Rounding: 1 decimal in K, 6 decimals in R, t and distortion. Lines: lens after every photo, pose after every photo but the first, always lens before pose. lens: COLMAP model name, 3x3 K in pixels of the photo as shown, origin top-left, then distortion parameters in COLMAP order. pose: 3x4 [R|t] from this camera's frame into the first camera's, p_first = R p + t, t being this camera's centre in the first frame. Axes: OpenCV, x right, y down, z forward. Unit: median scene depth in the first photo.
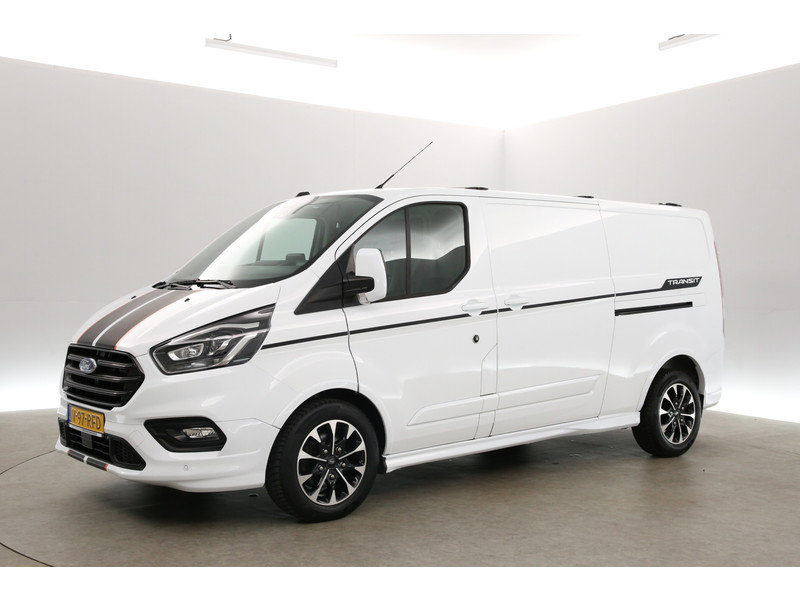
lens RADIAL K [[944.1, 0, 400.0], [0, 944.1, 300.0], [0, 0, 1]] dist [-0.011187, -0.009257]
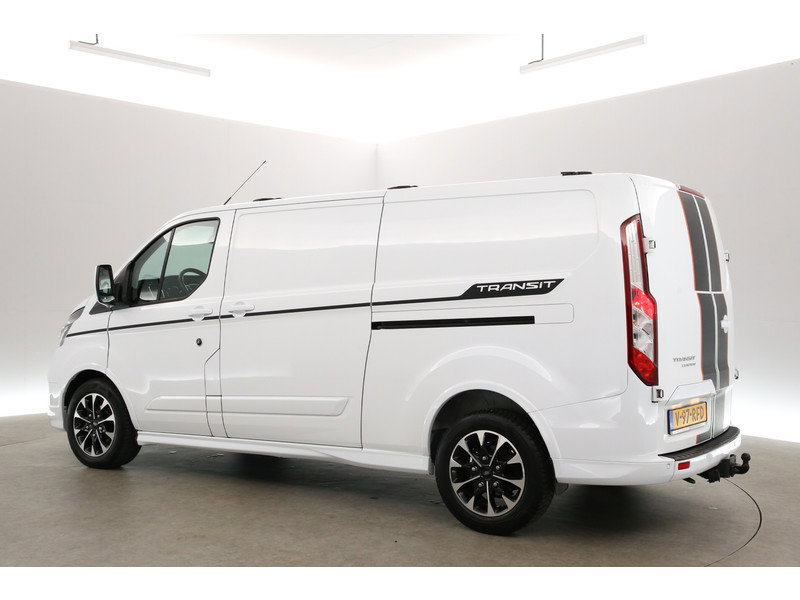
lens RADIAL K [[924.3, 0, 400.0], [0, 924.3, 300.0], [0, 0, 1]] dist [0.013056, 0.001201]
pose [[0.299217, 0.010510, -0.954127, 1.064093], [-0.010611, 0.999914, 0.007687, -0.016326], [0.954126, 0.007825, 0.299303, 0.825594]]
